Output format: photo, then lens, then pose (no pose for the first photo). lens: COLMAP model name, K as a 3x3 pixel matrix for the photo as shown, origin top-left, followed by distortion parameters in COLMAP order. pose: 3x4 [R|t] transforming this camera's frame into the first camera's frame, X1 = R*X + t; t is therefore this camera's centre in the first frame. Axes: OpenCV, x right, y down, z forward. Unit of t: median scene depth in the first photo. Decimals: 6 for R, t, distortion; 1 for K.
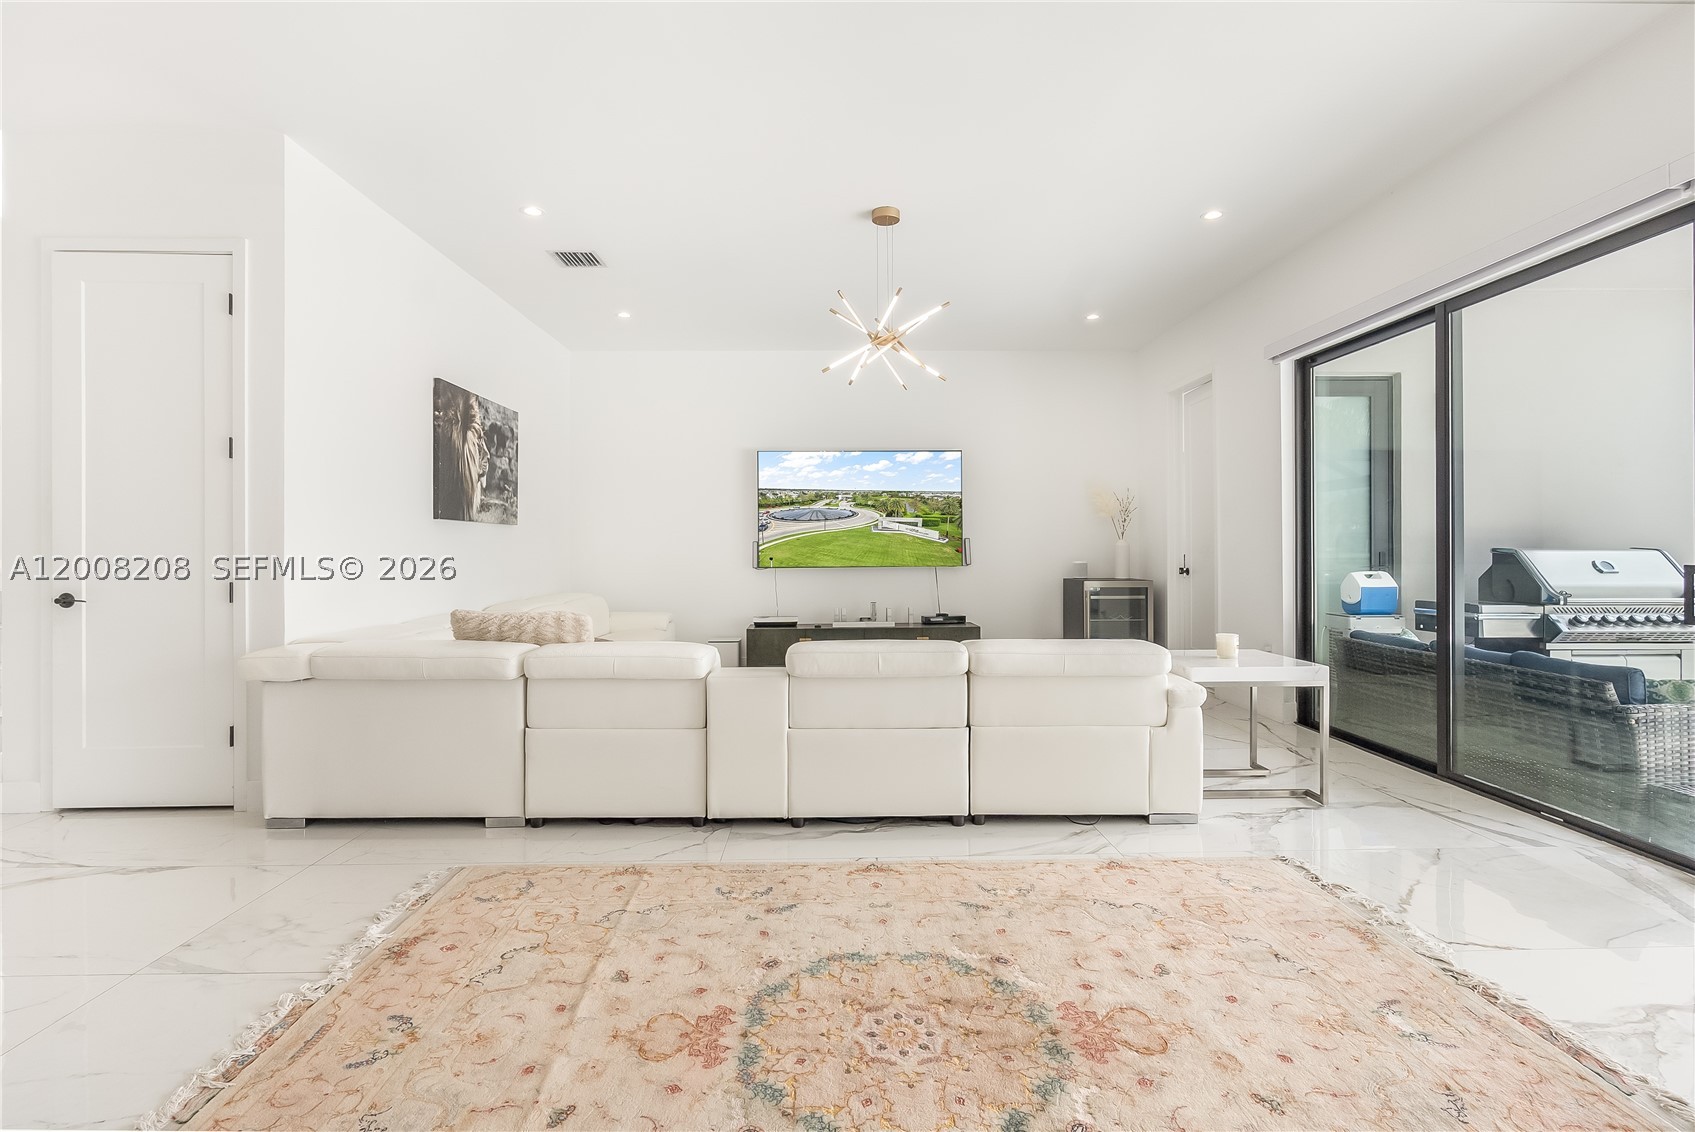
lens RADIAL K [[790.4, 0, 839.1], [0, 790.4, 535.2], [0, 0, 1]] dist [-0.002856, -0.000291]
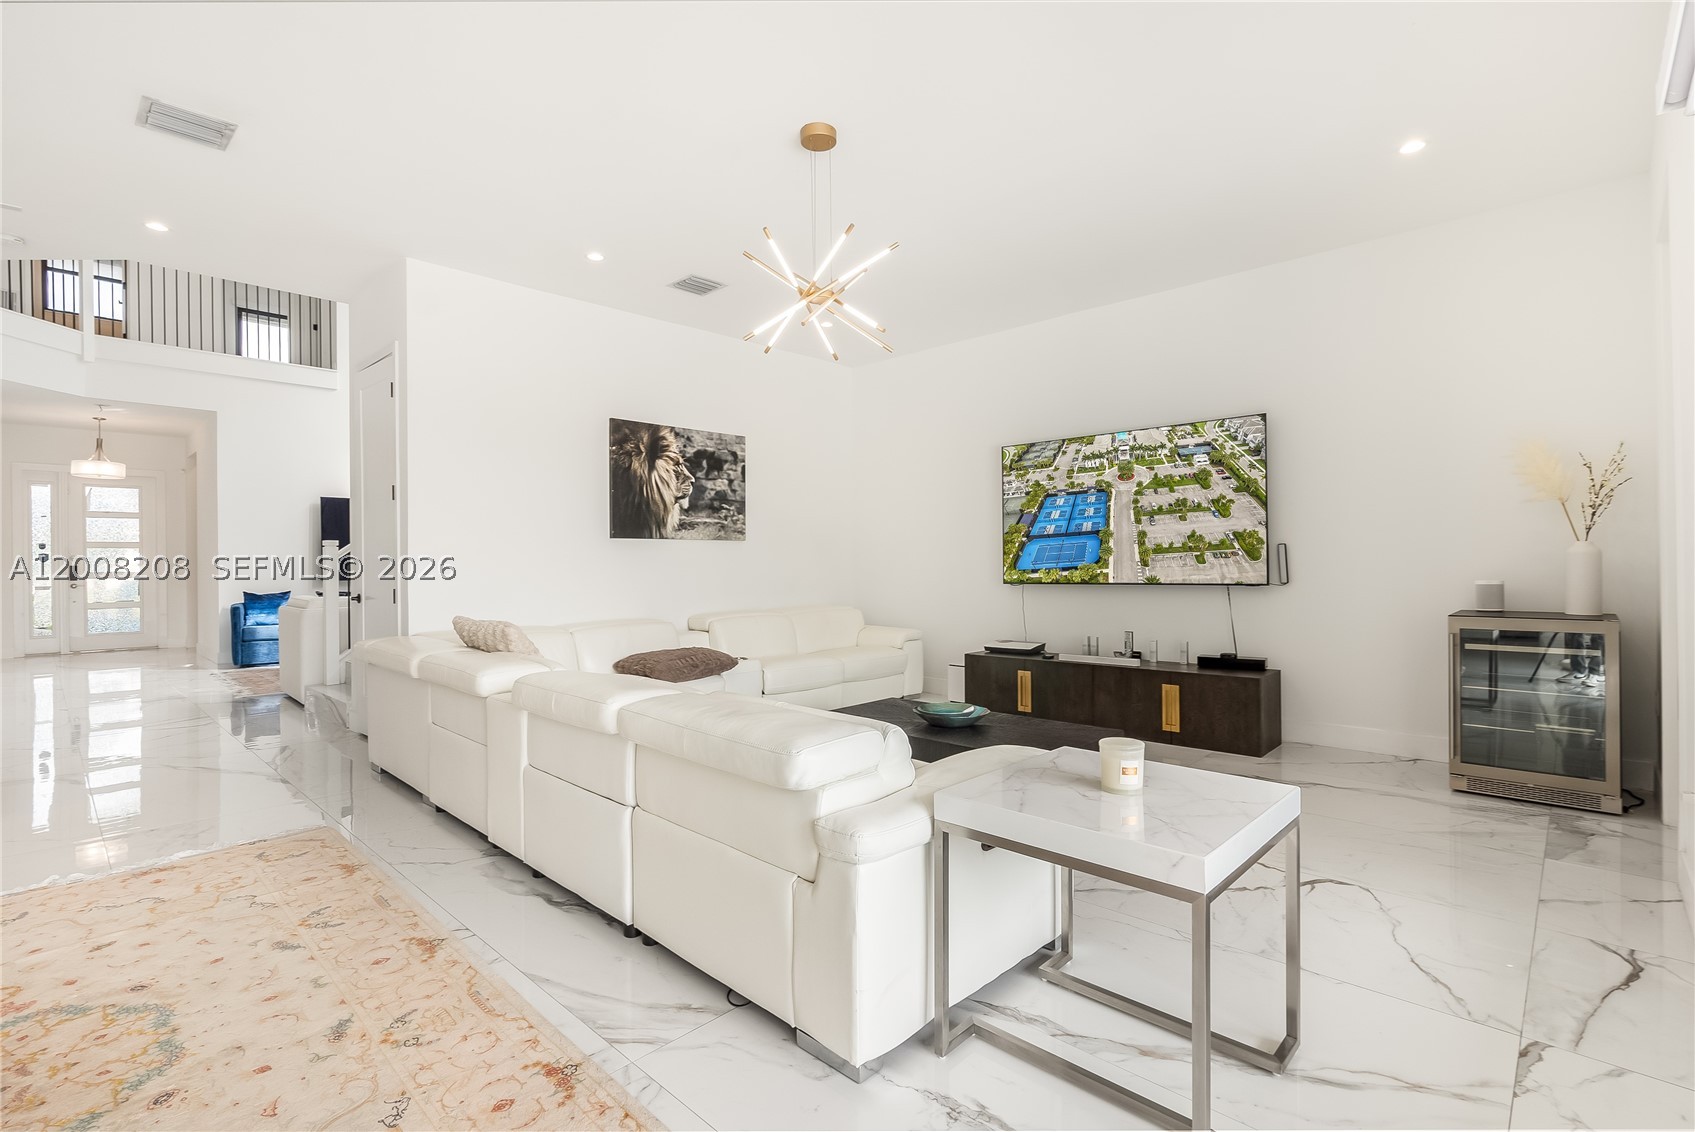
lens RADIAL K [[775.5, 0, 850.0], [0, 775.5, 565.1], [0, 0, 1]] dist [-0.005140, -0.000992]
pose [[0.710445, 0.000144, -0.703752, 0.548657], [0.017881, 0.999673, 0.018255, 0.004401], [0.703525, -0.025553, 0.710211, 0.426428]]
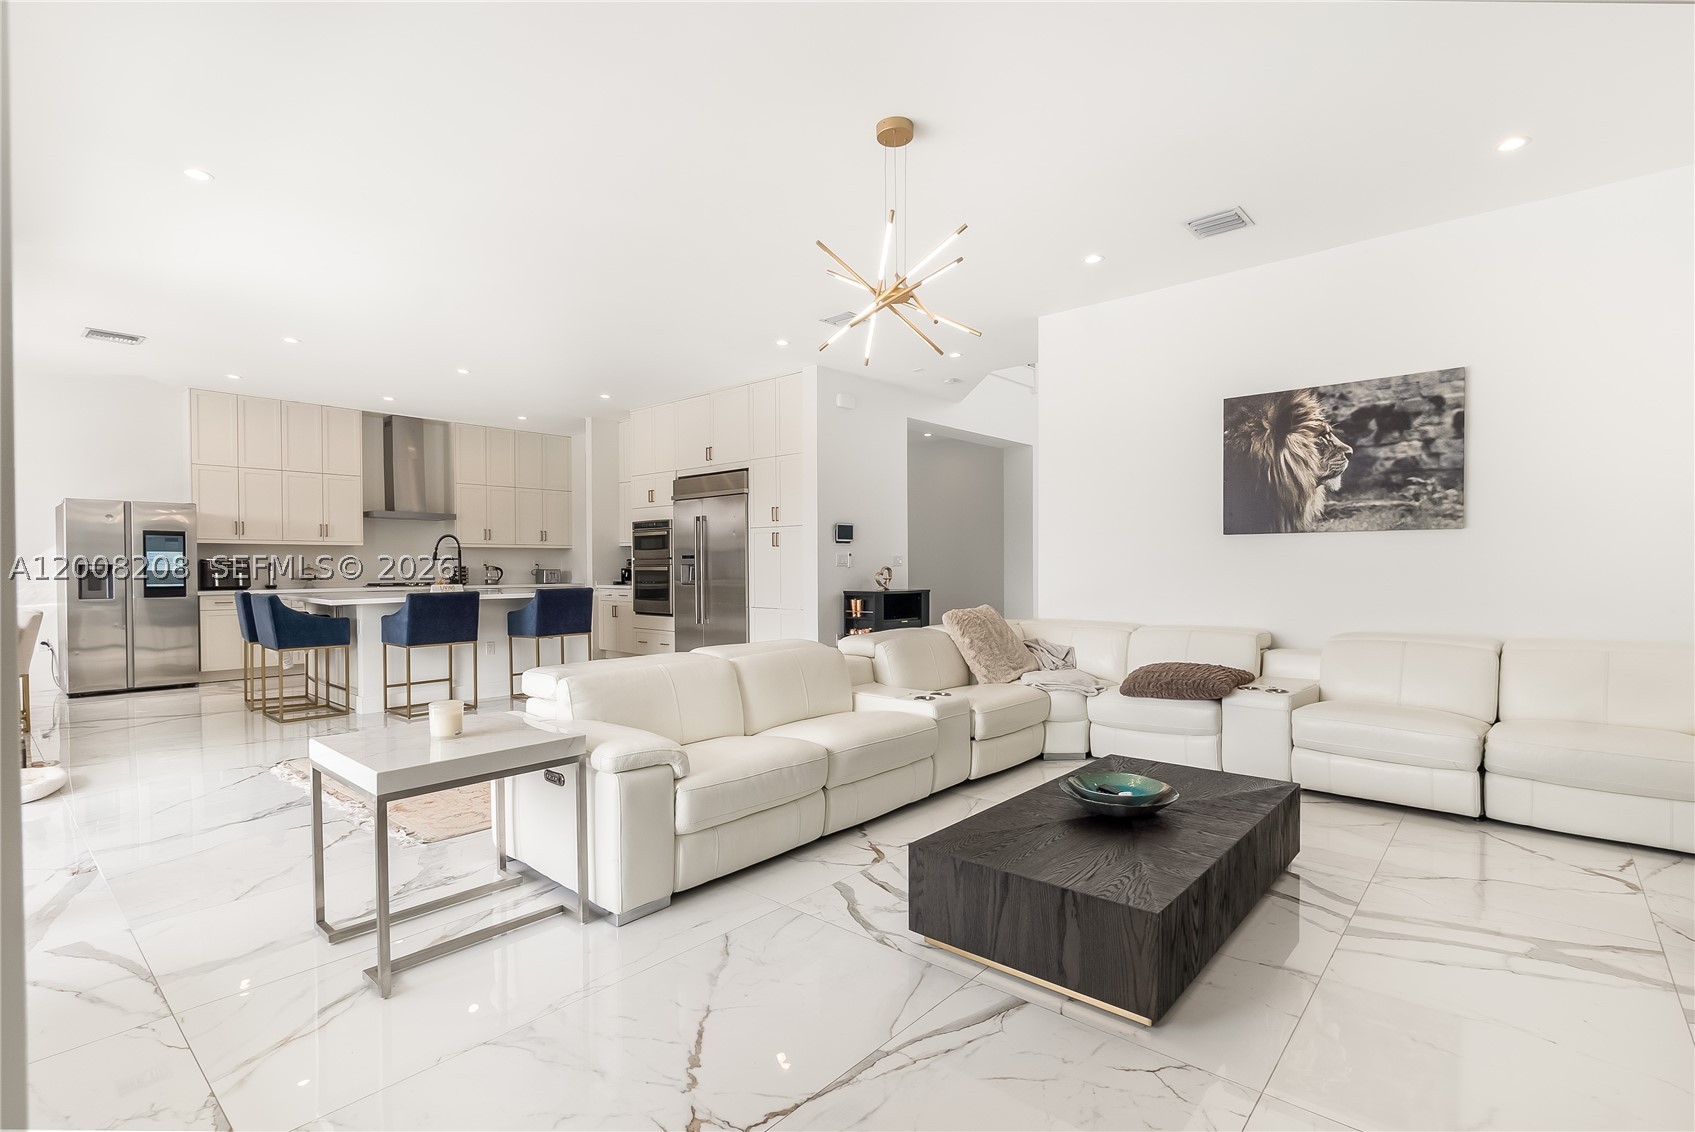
lens RADIAL K [[775.5, 0, 850.0], [0, 775.5, 565.1], [0, 0, 1]] dist [-0.005140, -0.000992]
pose [[-0.670181, 0.006925, -0.742166, 0.576877], [0.018935, 0.999791, -0.007770, 0.017923], [0.741957, -0.019261, -0.670171, 1.306696]]
